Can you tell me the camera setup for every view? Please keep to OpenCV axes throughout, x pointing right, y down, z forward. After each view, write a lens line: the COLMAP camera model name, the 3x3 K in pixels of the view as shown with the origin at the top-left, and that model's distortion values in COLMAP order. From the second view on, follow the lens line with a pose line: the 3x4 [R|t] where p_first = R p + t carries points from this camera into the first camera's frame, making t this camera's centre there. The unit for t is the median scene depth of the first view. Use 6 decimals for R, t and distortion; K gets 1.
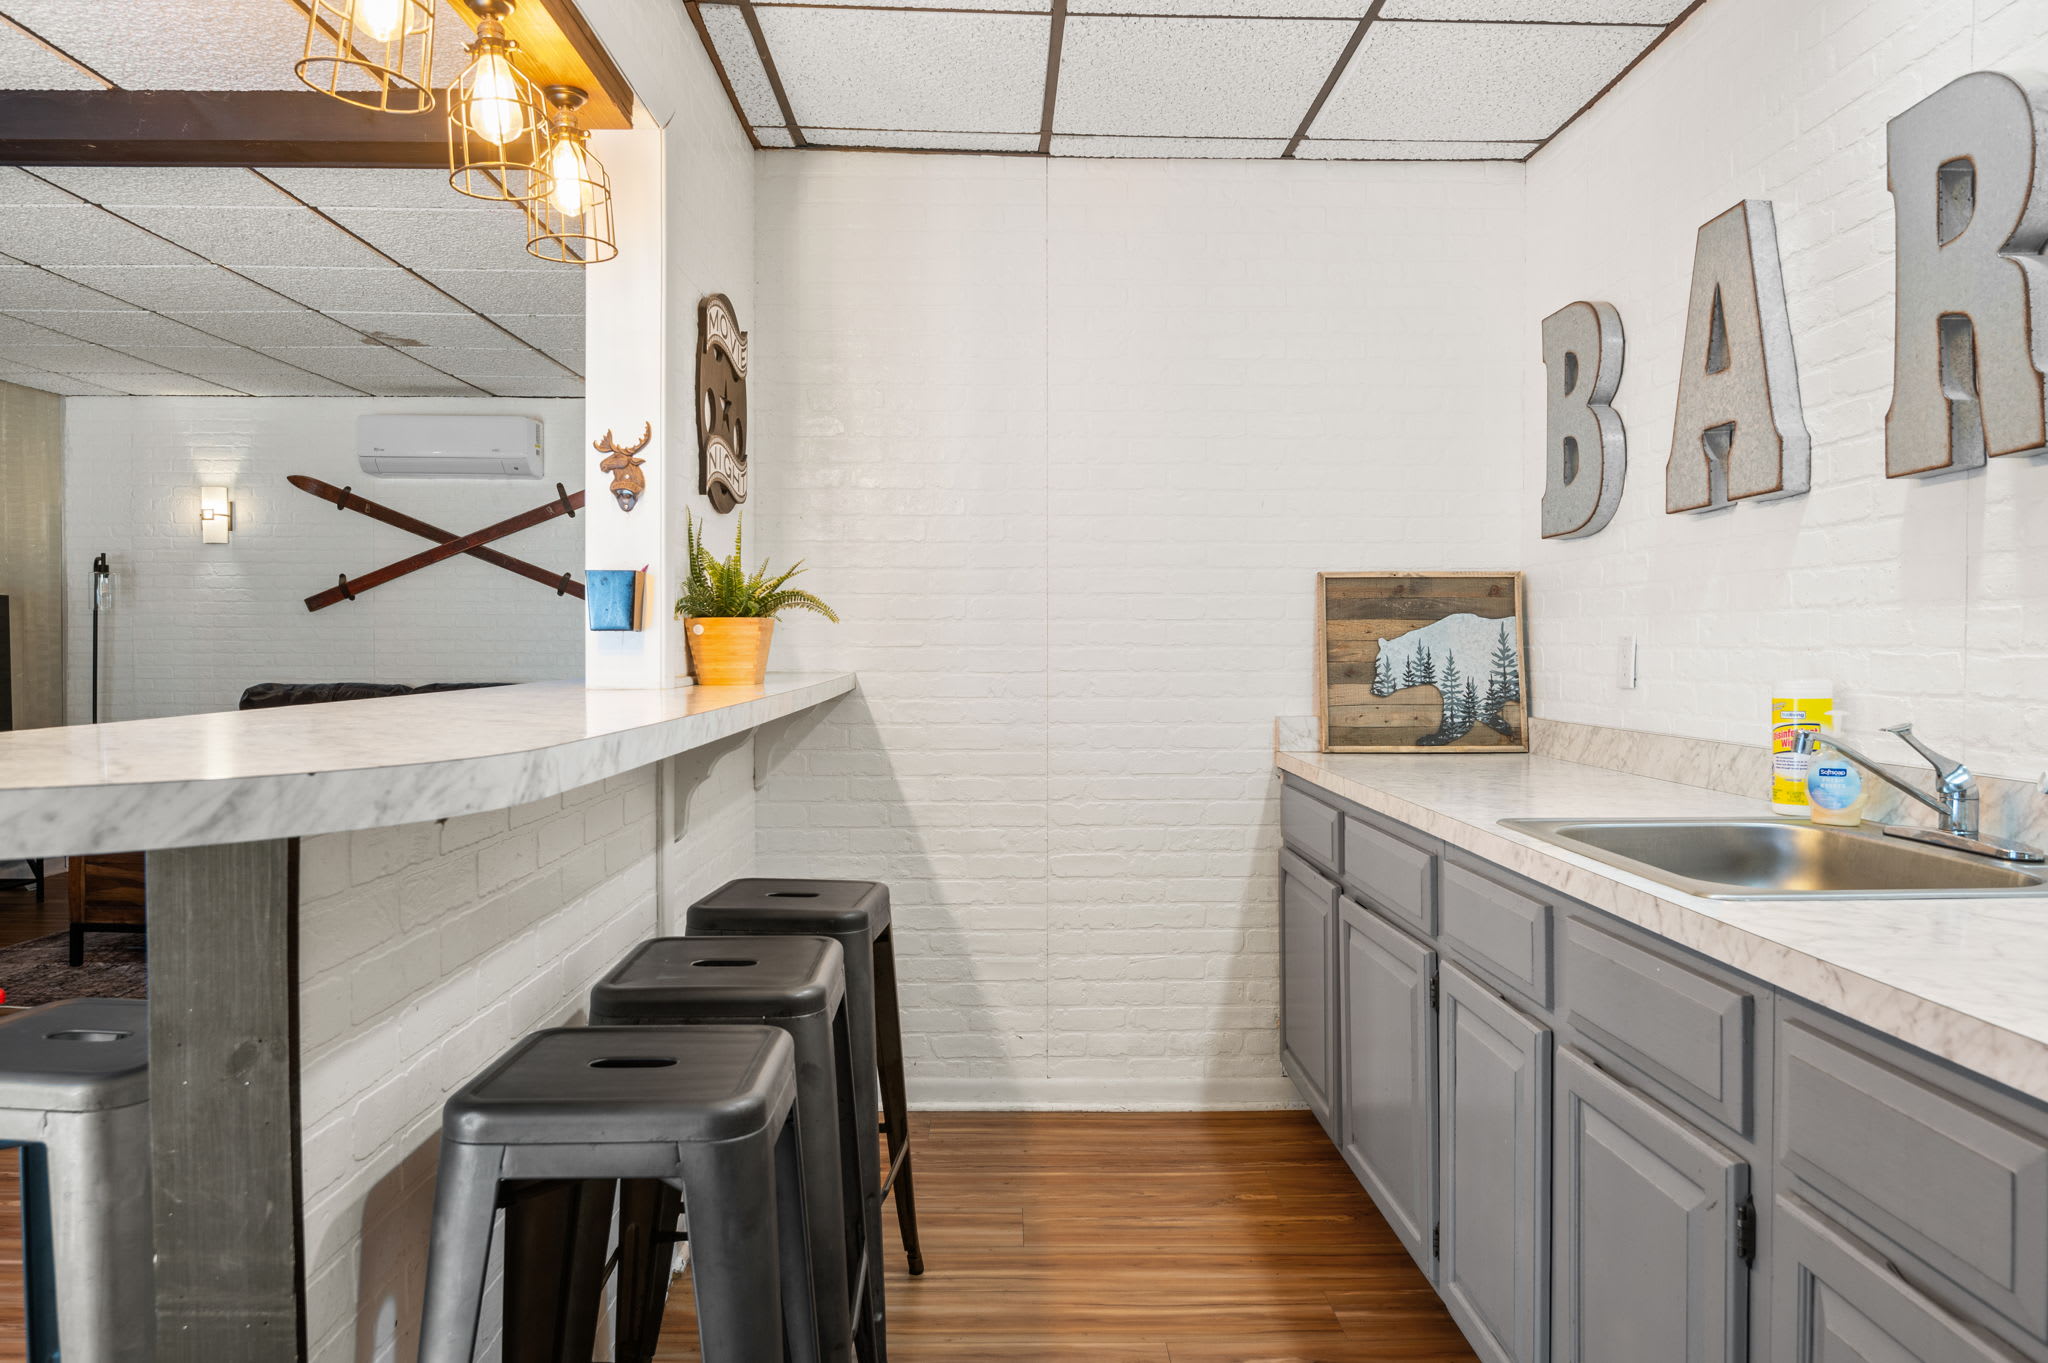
lens RADIAL K [[1306.4, 0, 1022.5], [0, 1306.4, 672.1], [0, 0, 1]] dist [-0.020017, -0.000539]
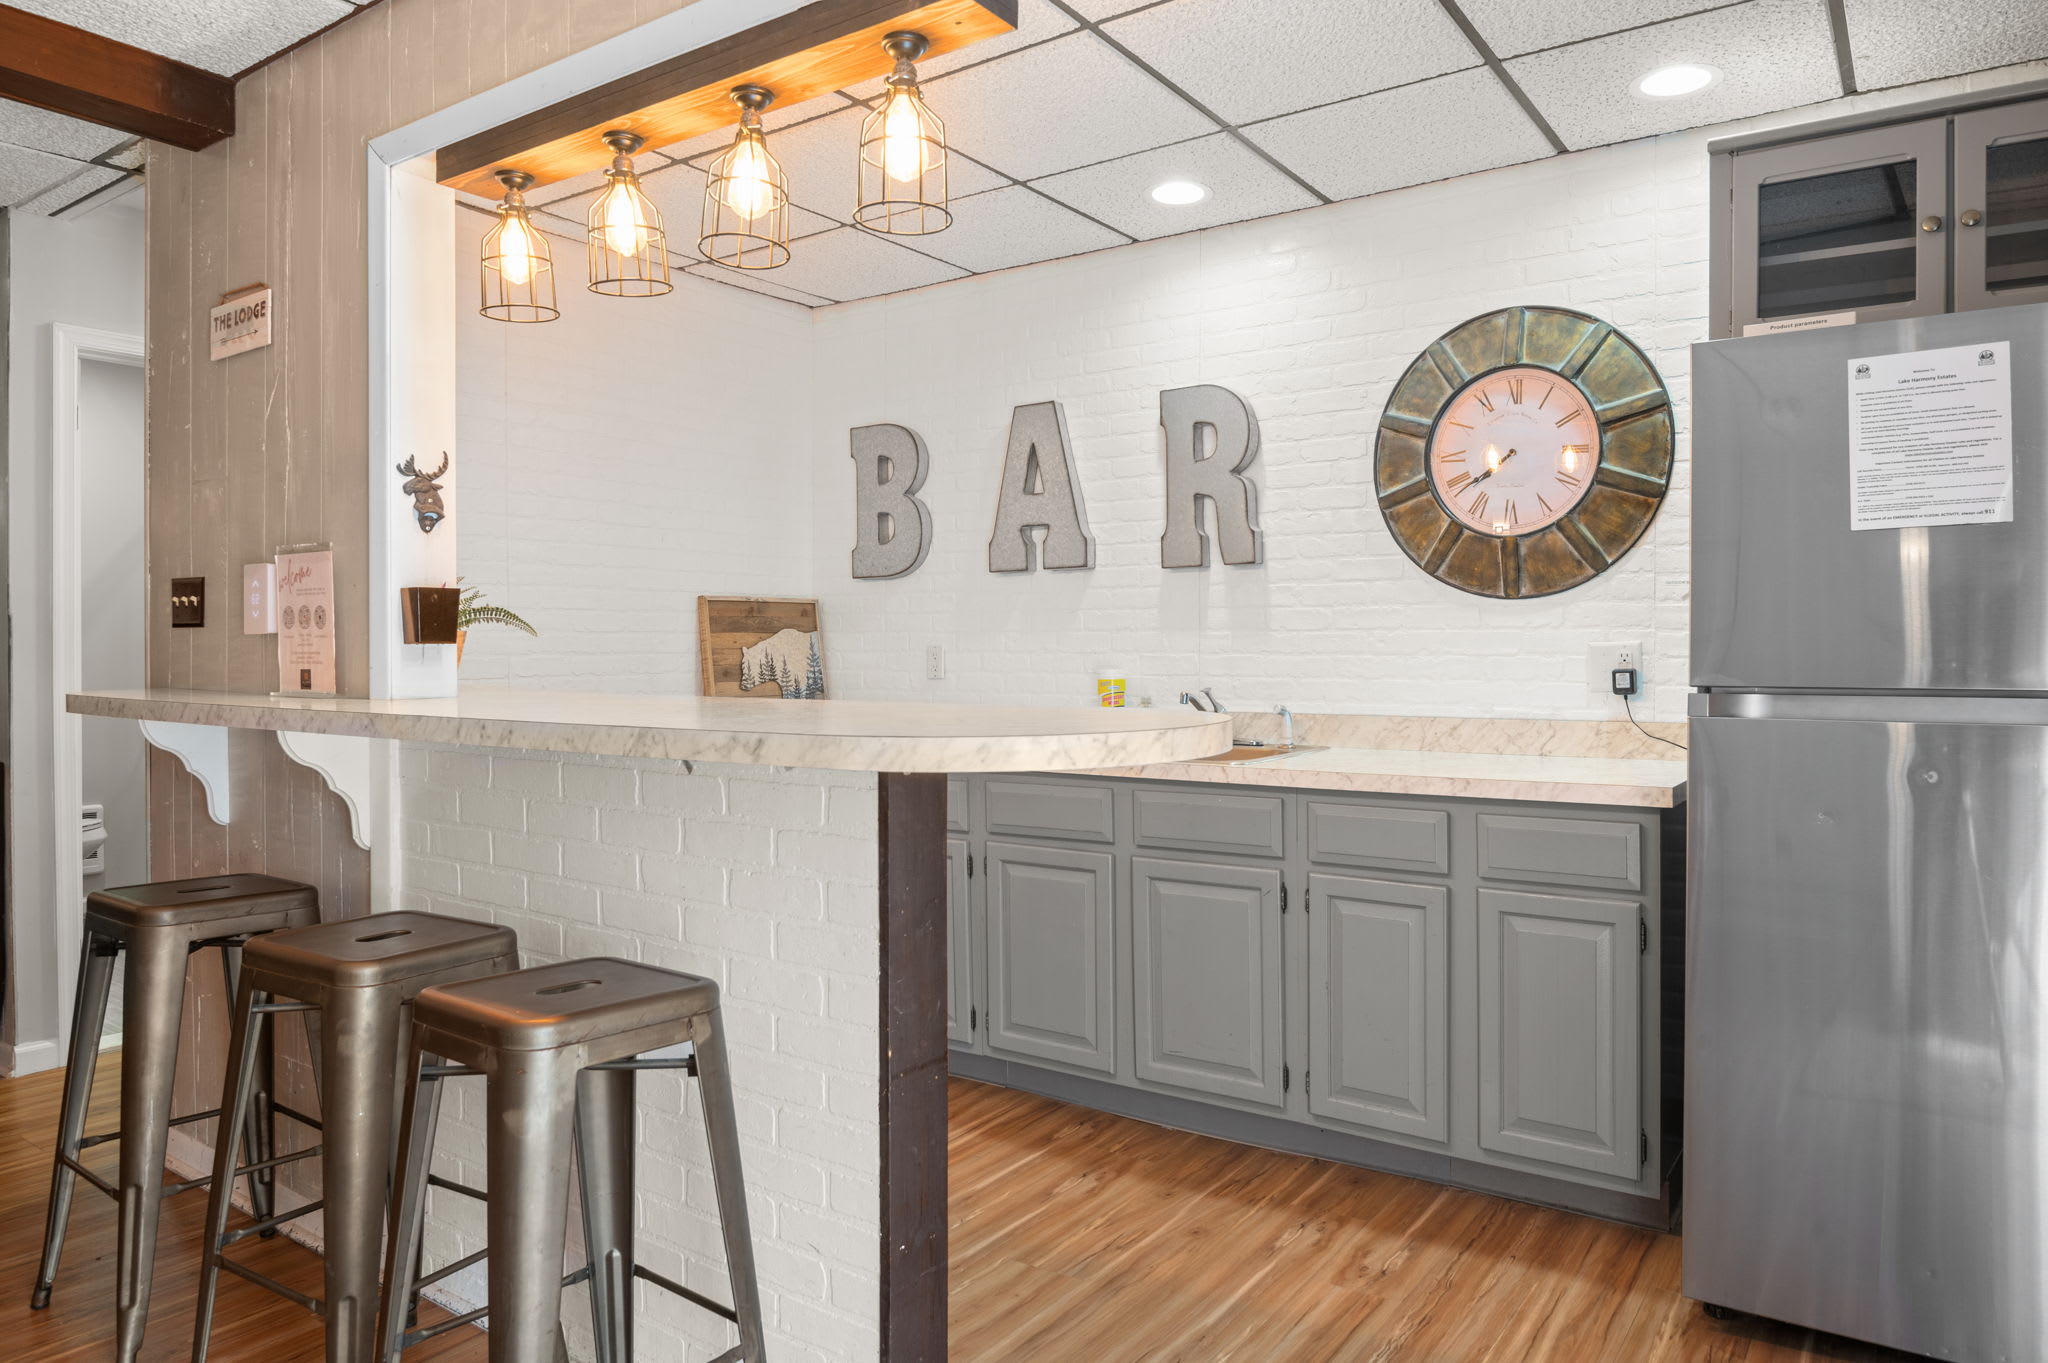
lens RADIAL K [[1306.4, 0, 1027.3], [0, 1306.4, 668.9], [0, 0, 1]] dist [-0.020017, -0.000539]
pose [[0.589486, -0.017819, 0.807582, -0.710867], [0.021230, 0.999753, 0.006562, -0.006955], [-0.807499, 0.013276, 0.589719, -0.017978]]
